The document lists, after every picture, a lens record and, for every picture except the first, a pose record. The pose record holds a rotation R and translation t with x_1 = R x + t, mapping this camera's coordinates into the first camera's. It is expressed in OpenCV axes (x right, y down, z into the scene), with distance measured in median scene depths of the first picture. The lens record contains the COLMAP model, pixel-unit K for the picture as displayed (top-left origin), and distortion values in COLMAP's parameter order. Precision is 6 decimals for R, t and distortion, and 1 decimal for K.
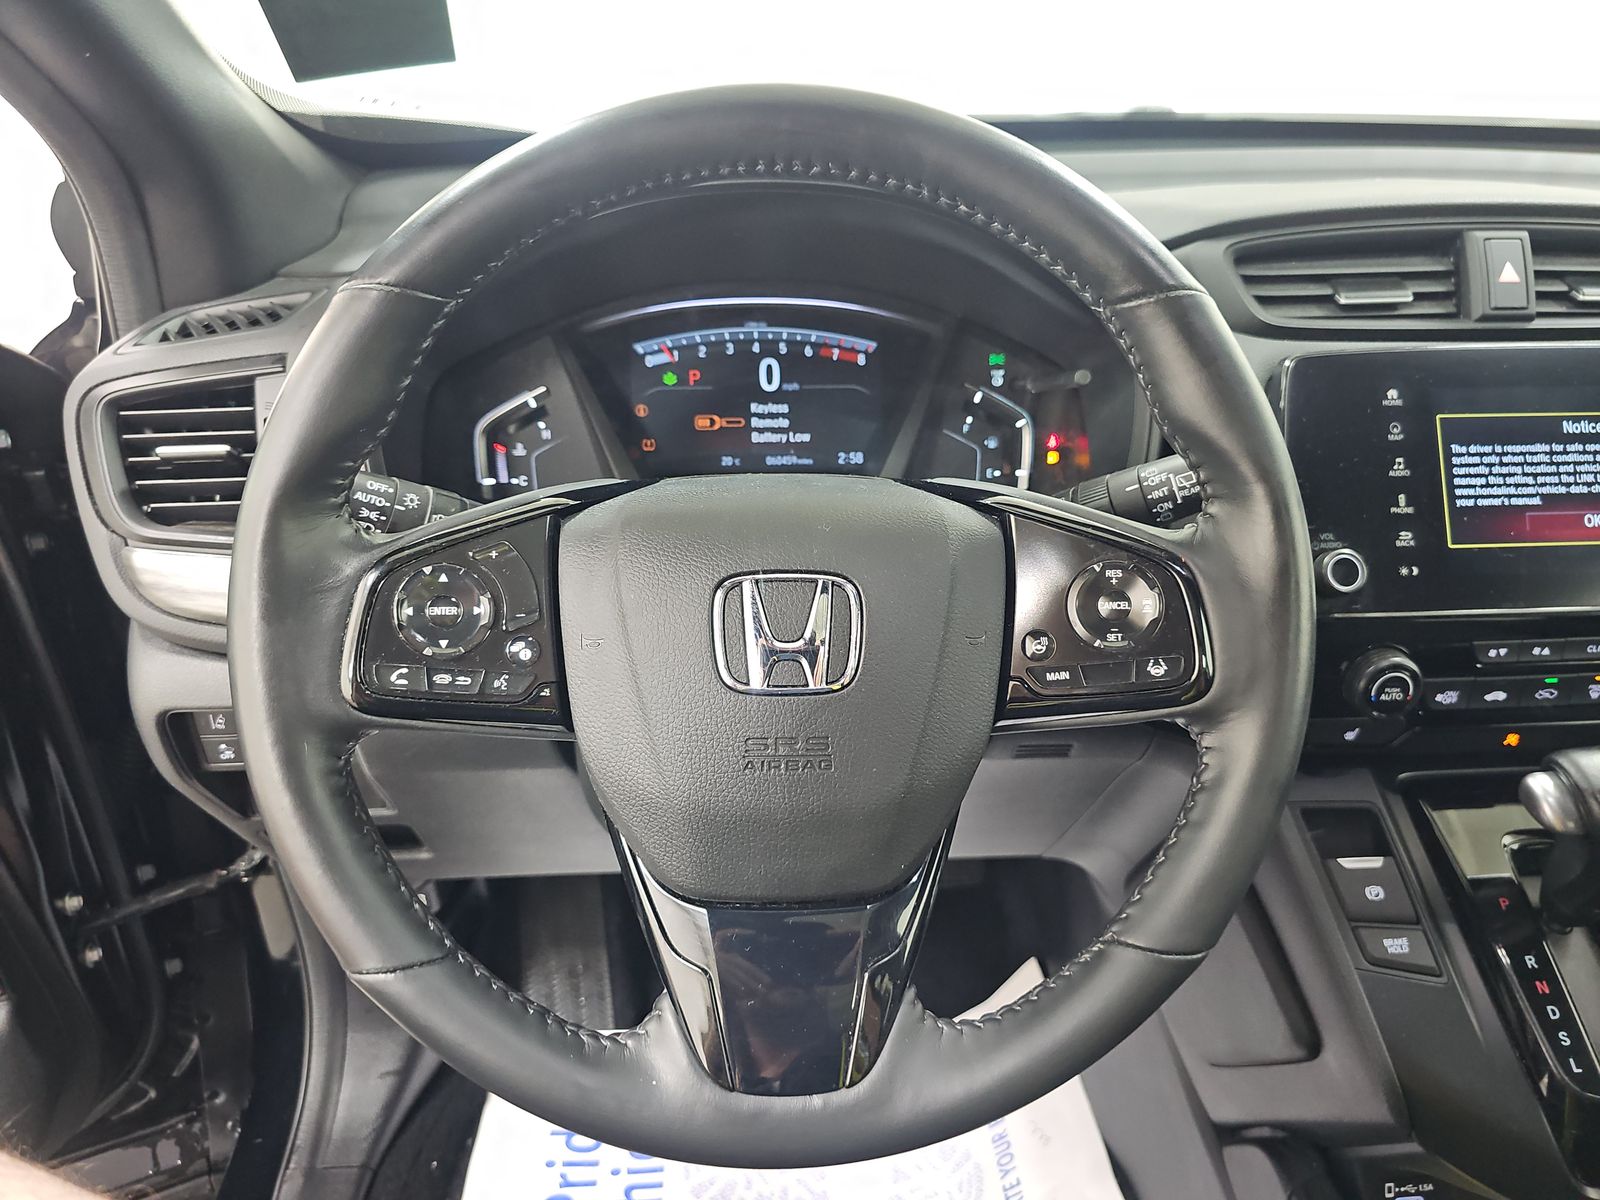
lens RADIAL K [[1071.9, 0, 796.1], [0, 1071.9, 602.7], [0, 0, 1]] dist [0.010205, -0.038797]
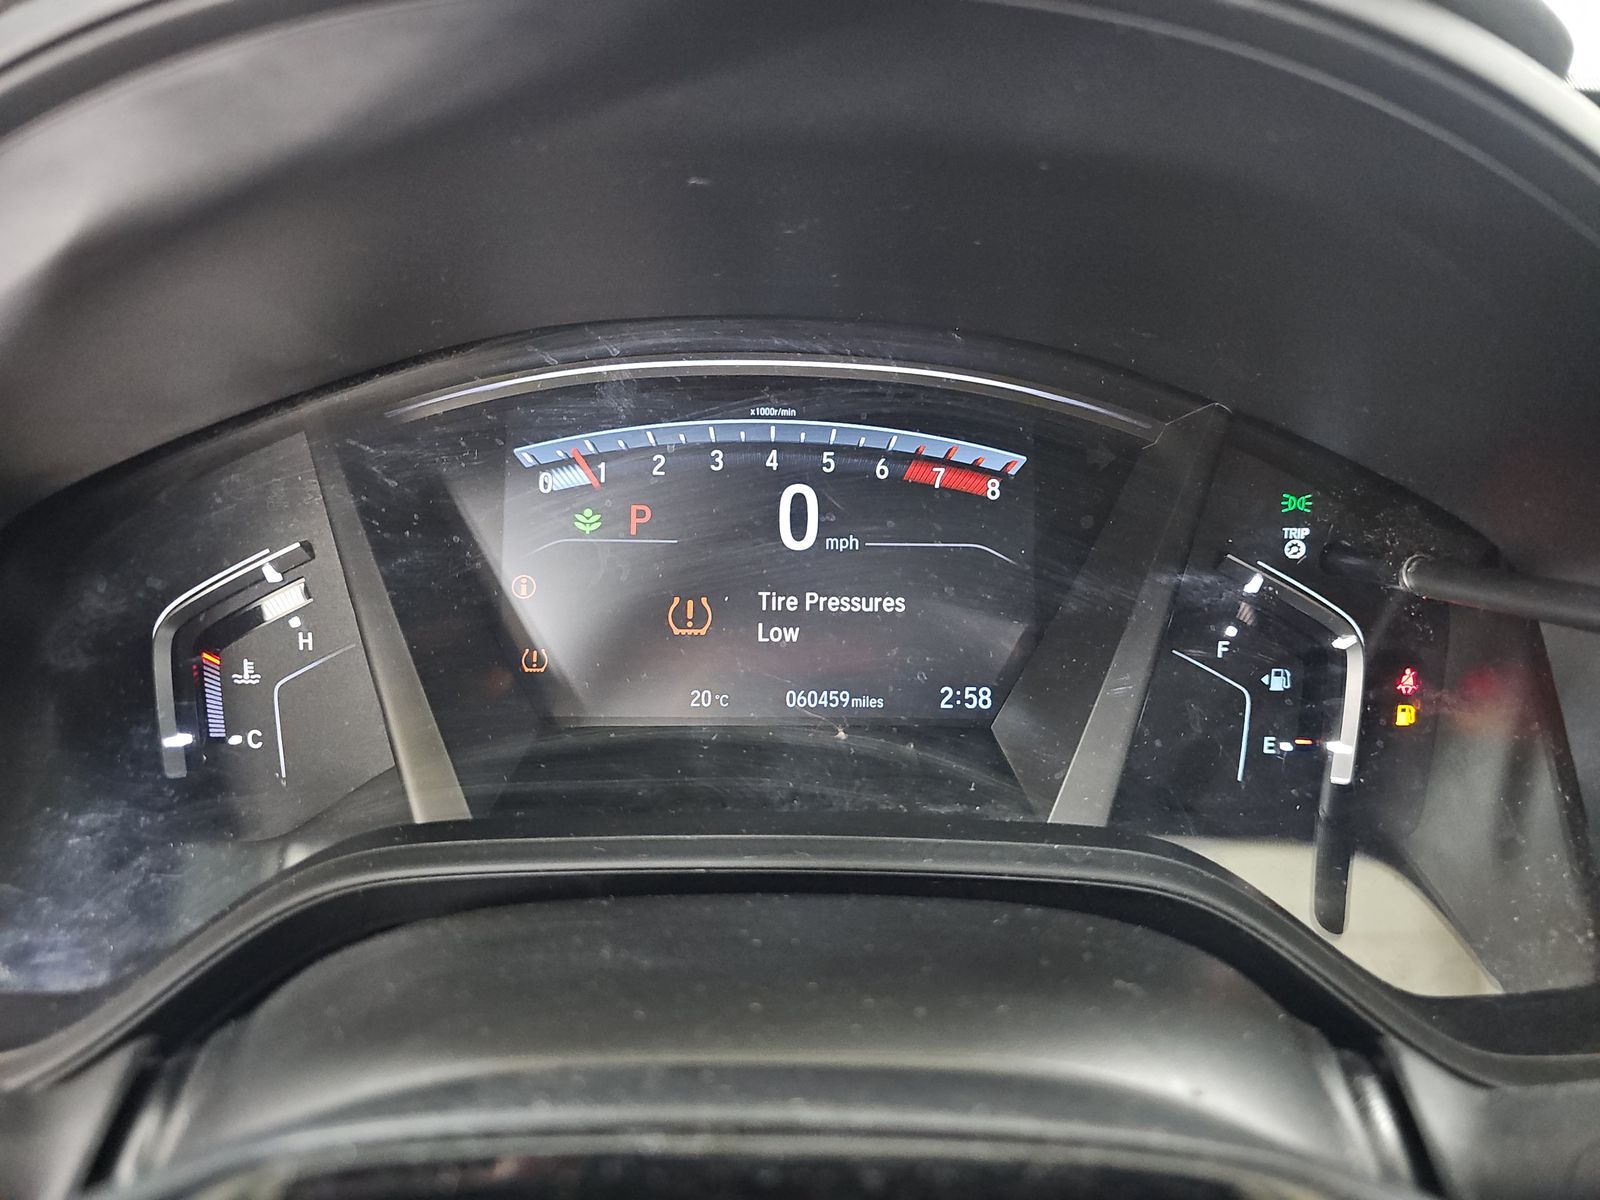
lens RADIAL K [[1071.9, 0, 787.8], [0, 1071.9, 596.0], [0, 0, 1]] dist [0.010205, -0.038797]
pose [[0.999471, 0.029547, -0.013608, -0.022544], [-0.030234, 0.998117, -0.053368, -0.154855], [0.012006, 0.053751, 0.998482, 0.536759]]
